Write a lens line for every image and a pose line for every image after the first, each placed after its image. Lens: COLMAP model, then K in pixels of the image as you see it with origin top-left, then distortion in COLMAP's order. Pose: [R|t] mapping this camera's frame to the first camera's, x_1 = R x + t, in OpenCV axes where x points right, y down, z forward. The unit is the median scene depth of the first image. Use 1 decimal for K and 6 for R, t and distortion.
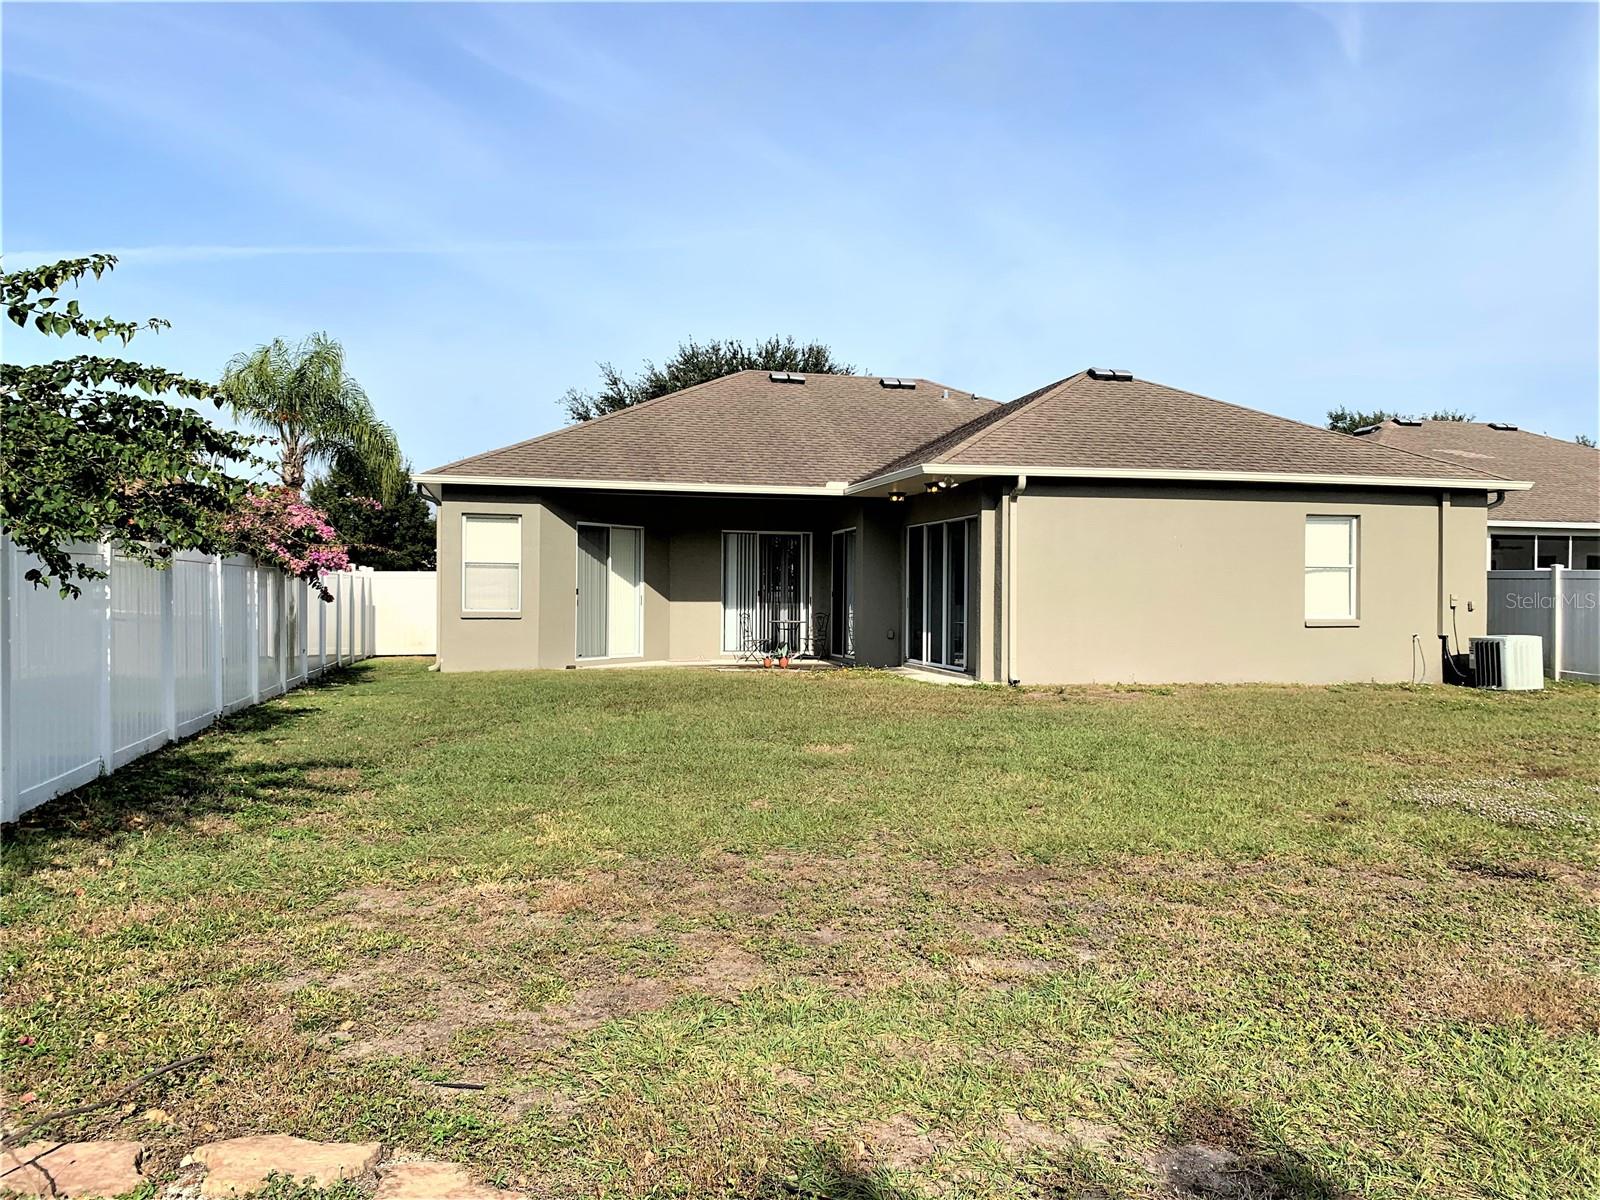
lens RADIAL K [[1209.3, 0, 782.6], [0, 1209.3, 614.6], [0, 0, 1]] dist [0.138478, -0.284171]
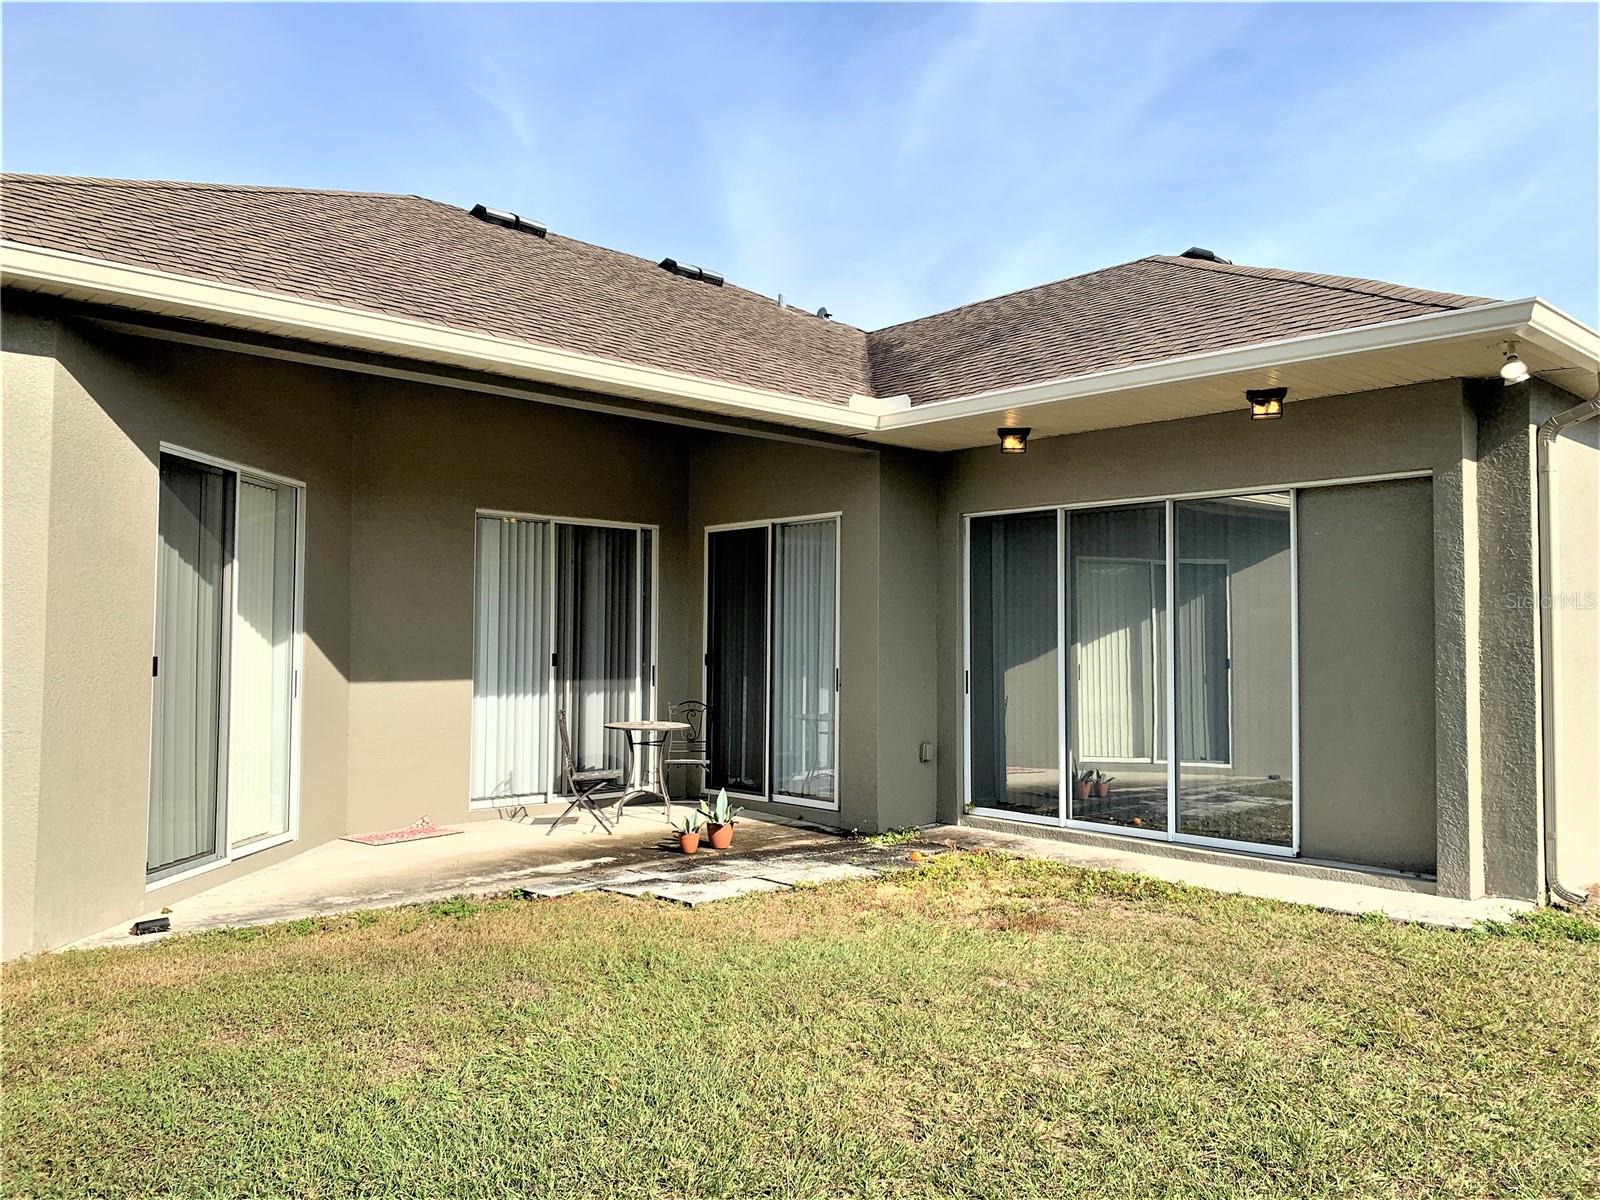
lens RADIAL K [[1239.8, 0, 785.6], [0, 1239.8, 601.3], [0, 0, 1]] dist [0.058387, -0.069335]
pose [[0.865810, 0.017192, 0.500077, -0.184178], [0.006593, 0.998931, -0.045757, -0.018737], [-0.500329, 0.042914, 0.864771, 0.619153]]
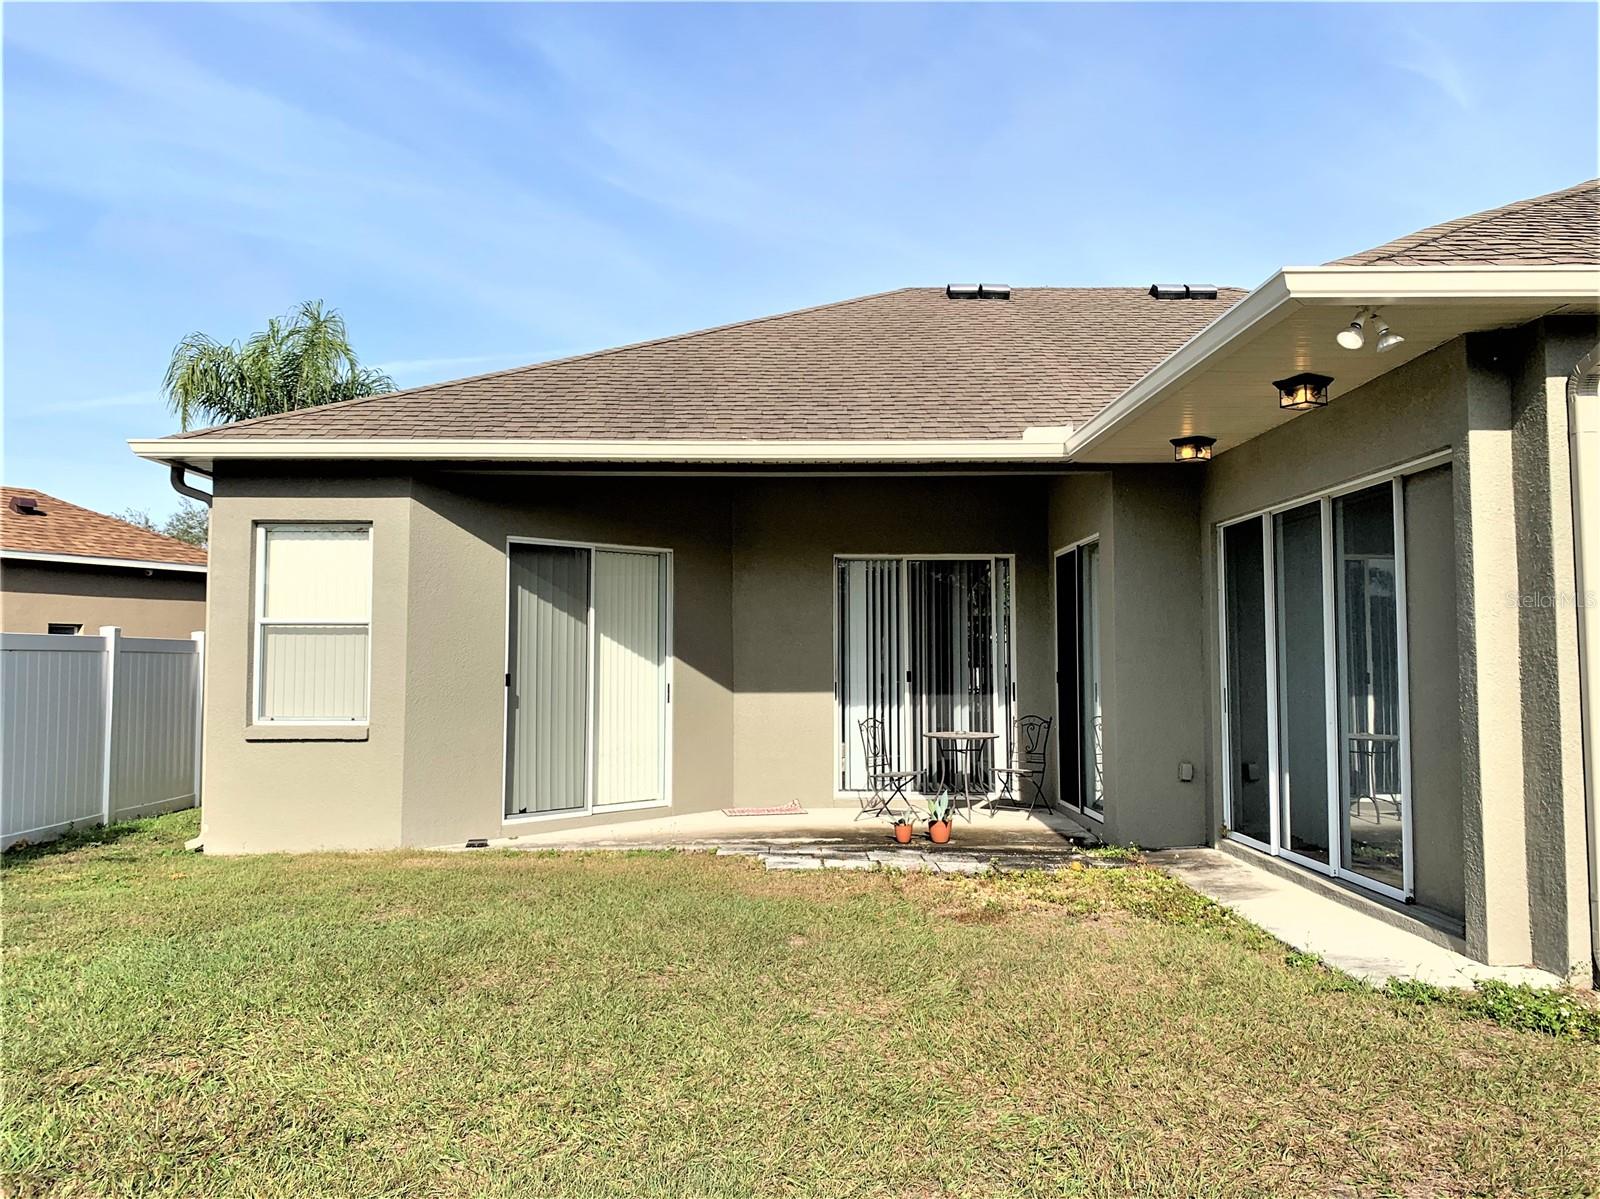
lens RADIAL K [[1239.8, 0, 785.6], [0, 1239.8, 600.8], [0, 0, 1]] dist [0.058387, -0.069335]
pose [[0.976858, -0.020247, -0.212929, 0.044675], [0.006008, 0.997714, -0.067308, -0.015524], [0.213805, 0.064471, 0.974747, 0.517479]]
